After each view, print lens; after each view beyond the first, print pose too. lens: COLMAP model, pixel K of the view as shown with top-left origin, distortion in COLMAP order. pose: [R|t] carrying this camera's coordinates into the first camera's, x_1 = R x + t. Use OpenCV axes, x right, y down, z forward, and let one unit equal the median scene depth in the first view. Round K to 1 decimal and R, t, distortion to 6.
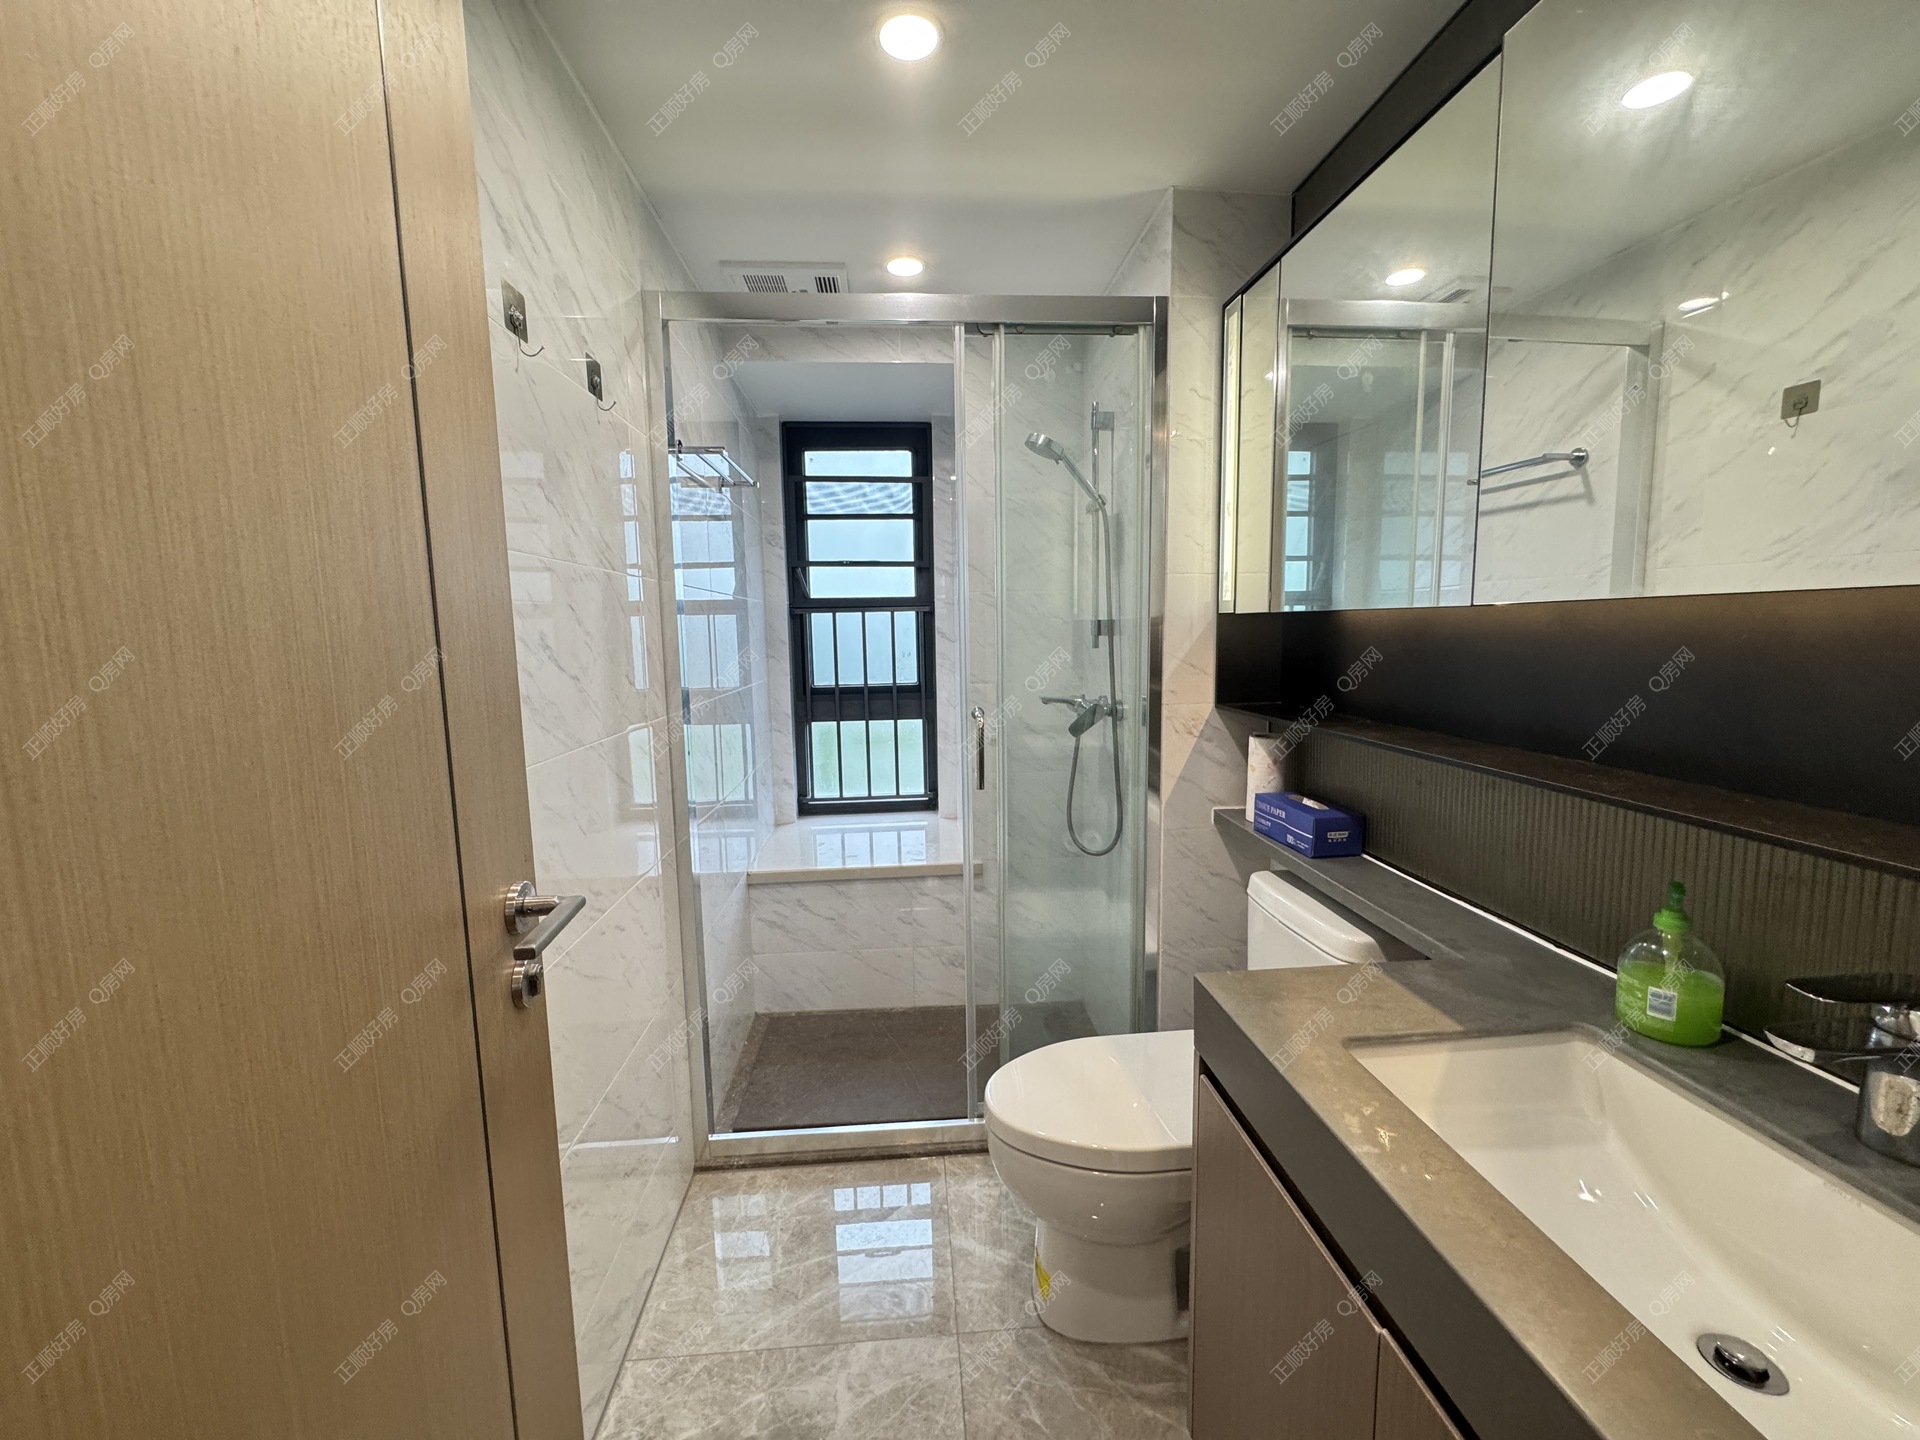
lens RADIAL K [[770.6, 0, 969.2], [0, 770.6, 725.6], [0, 0, 1]] dist [-0.001627, 0.000138]
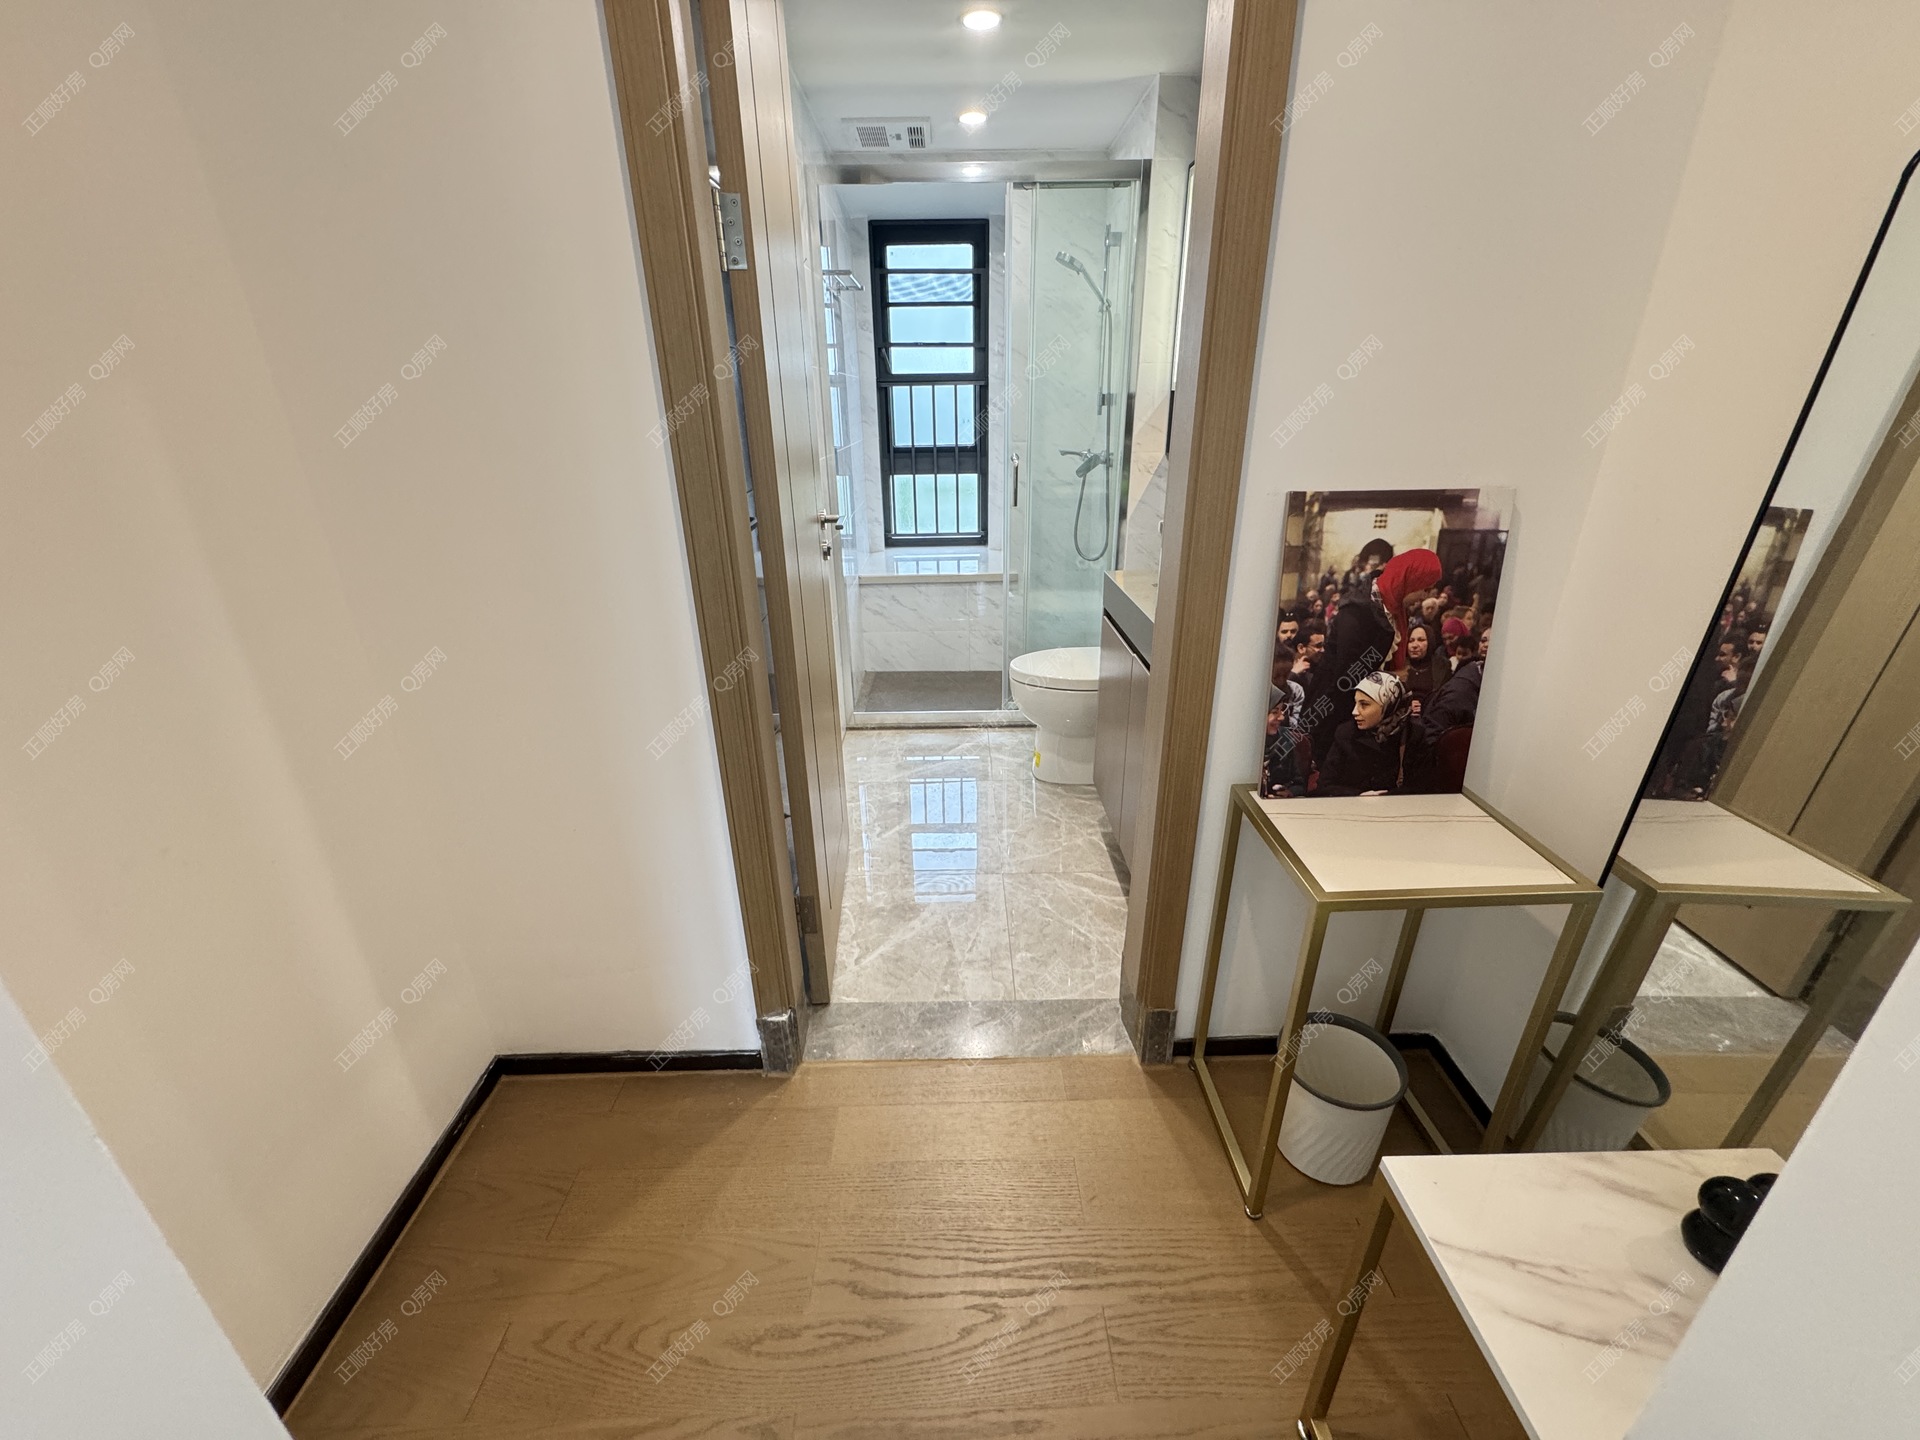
lens RADIAL K [[770.6, 0, 964.0], [0, 770.6, 720.1], [0, 0, 1]] dist [-0.001627, 0.000138]
pose [[0.997396, 0.031170, -0.065034, 0.015216], [-0.012621, 0.963298, 0.268136, 0.045373], [0.071005, -0.266617, 0.961183, -0.381724]]
